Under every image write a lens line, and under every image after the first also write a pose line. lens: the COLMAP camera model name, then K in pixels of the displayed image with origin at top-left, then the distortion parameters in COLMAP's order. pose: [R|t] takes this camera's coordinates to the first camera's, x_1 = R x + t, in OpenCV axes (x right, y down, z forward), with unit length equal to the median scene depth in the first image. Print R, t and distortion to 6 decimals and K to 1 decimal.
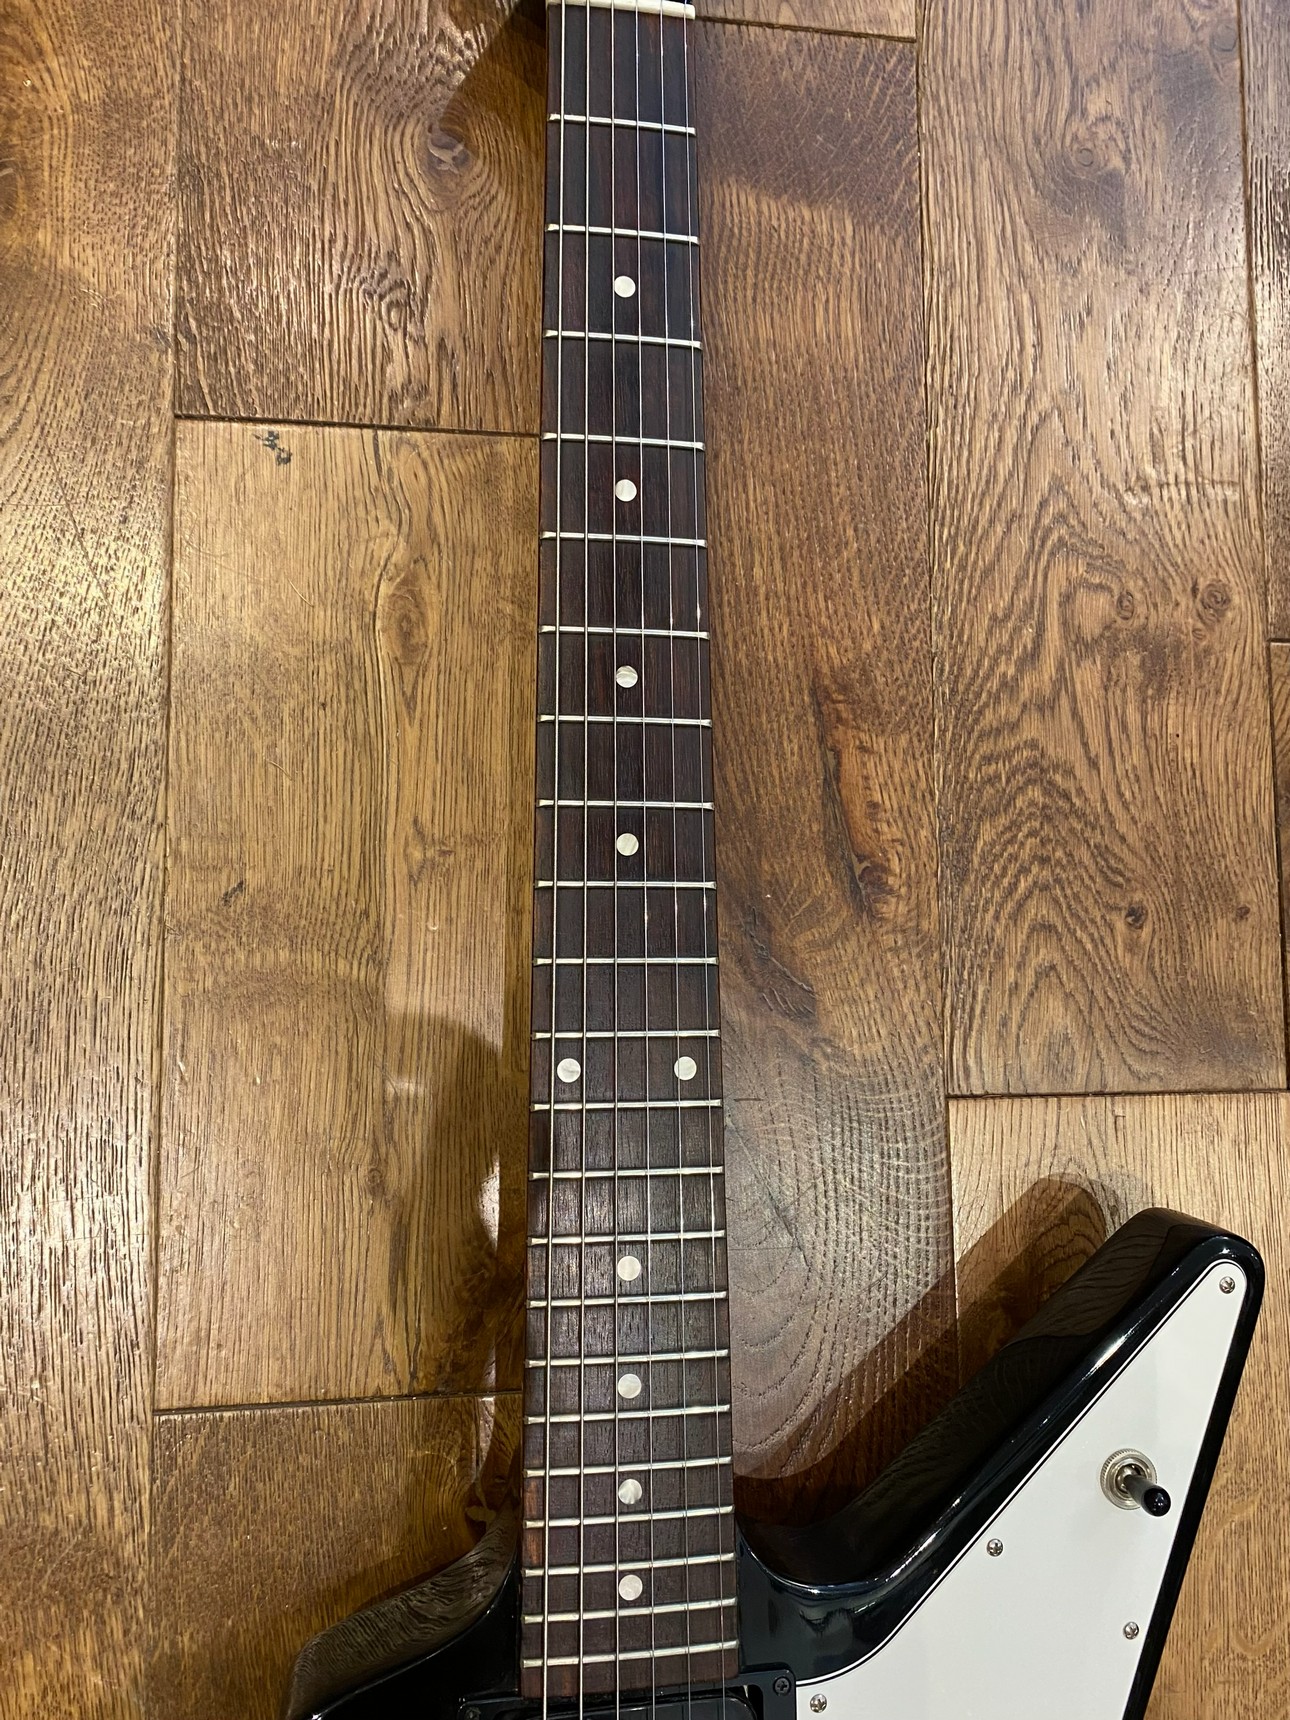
lens RADIAL K [[1381.4, 0, 624.6], [0, 1381.4, 858.1], [0, 0, 1]] dist [0.025372, -0.034786]
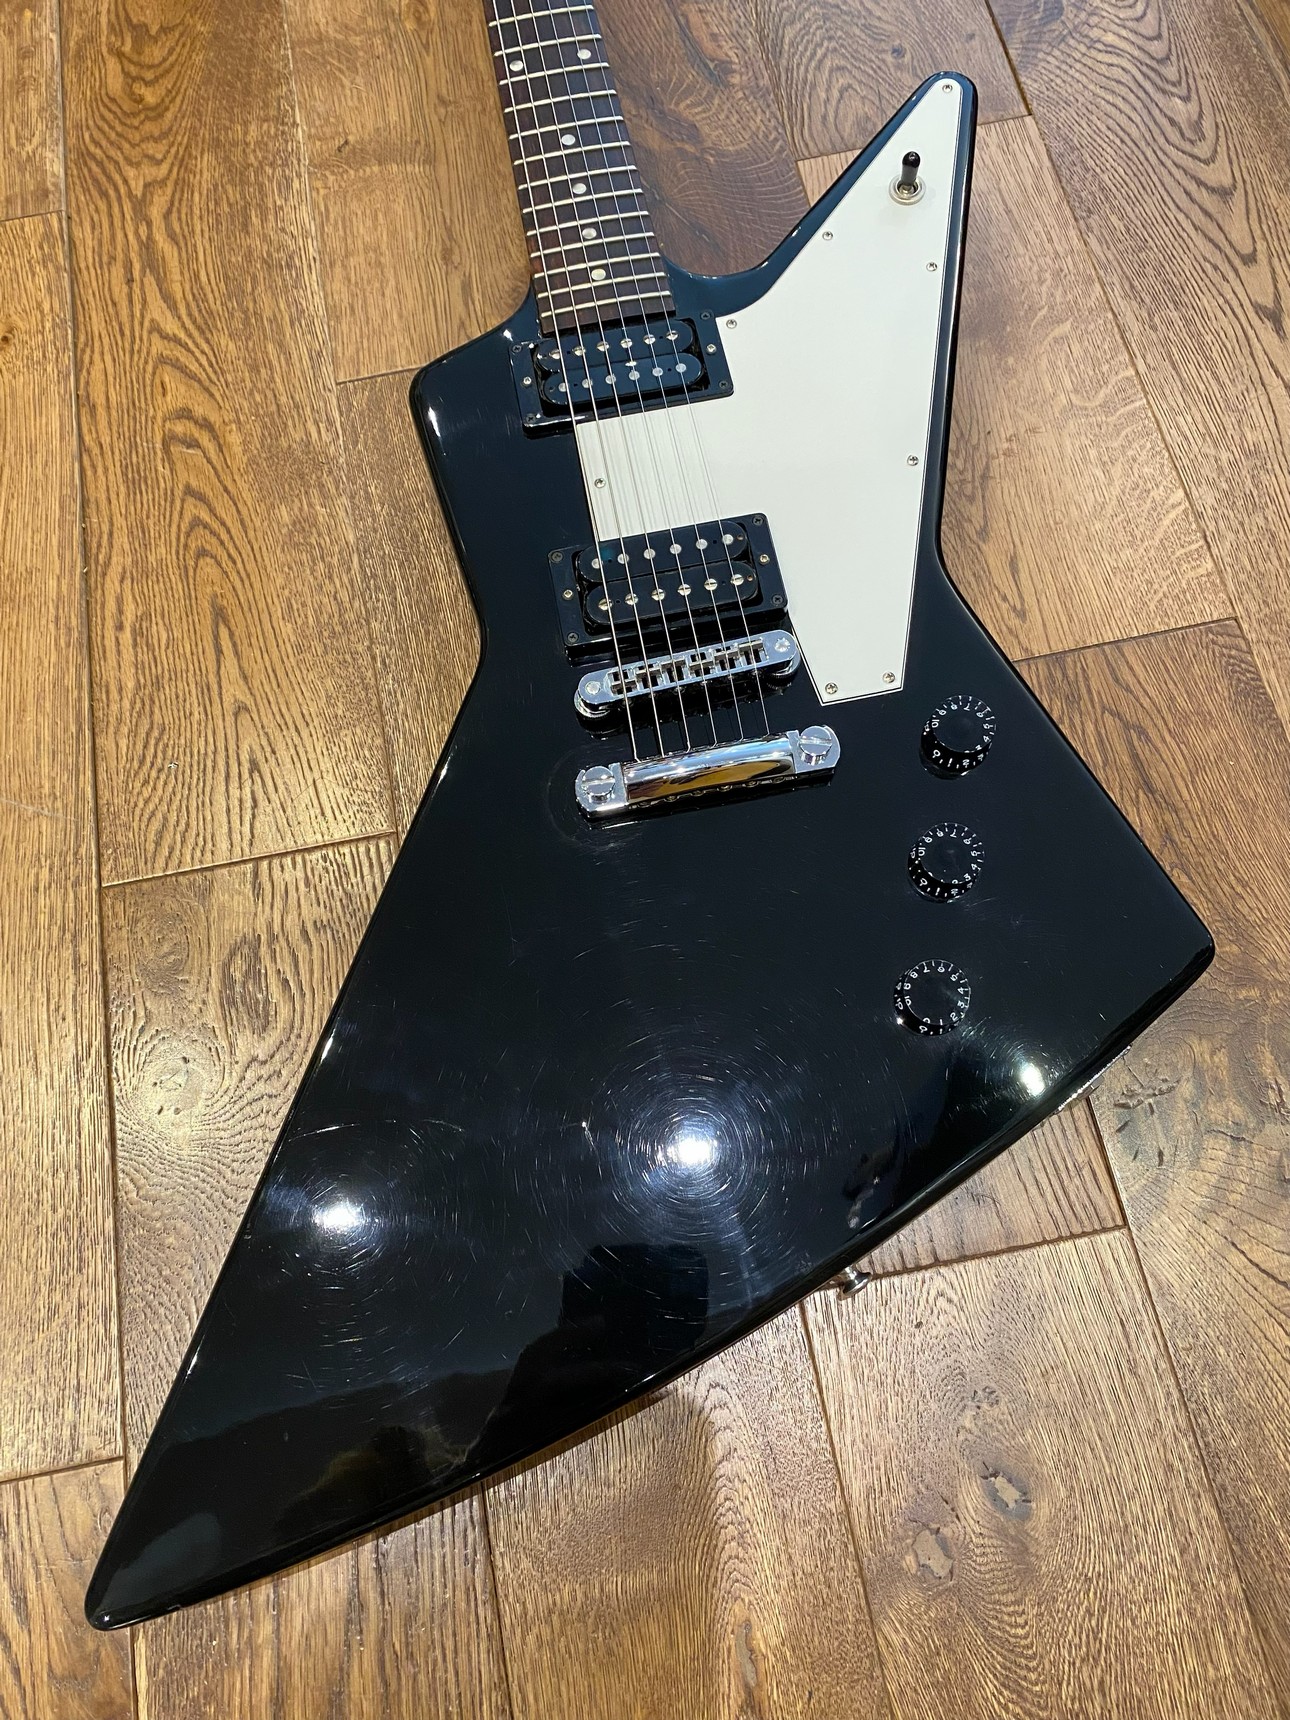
lens RADIAL K [[1321.7, 0, 638.1], [0, 1321.7, 862.8], [0, 0, 1]] dist [0.008415, -0.011166]
pose [[0.961760, -0.236585, -0.138004, 0.078922], [0.196162, 0.946628, -0.255766, 1.242176], [0.191149, 0.218914, 0.956838, -0.281250]]
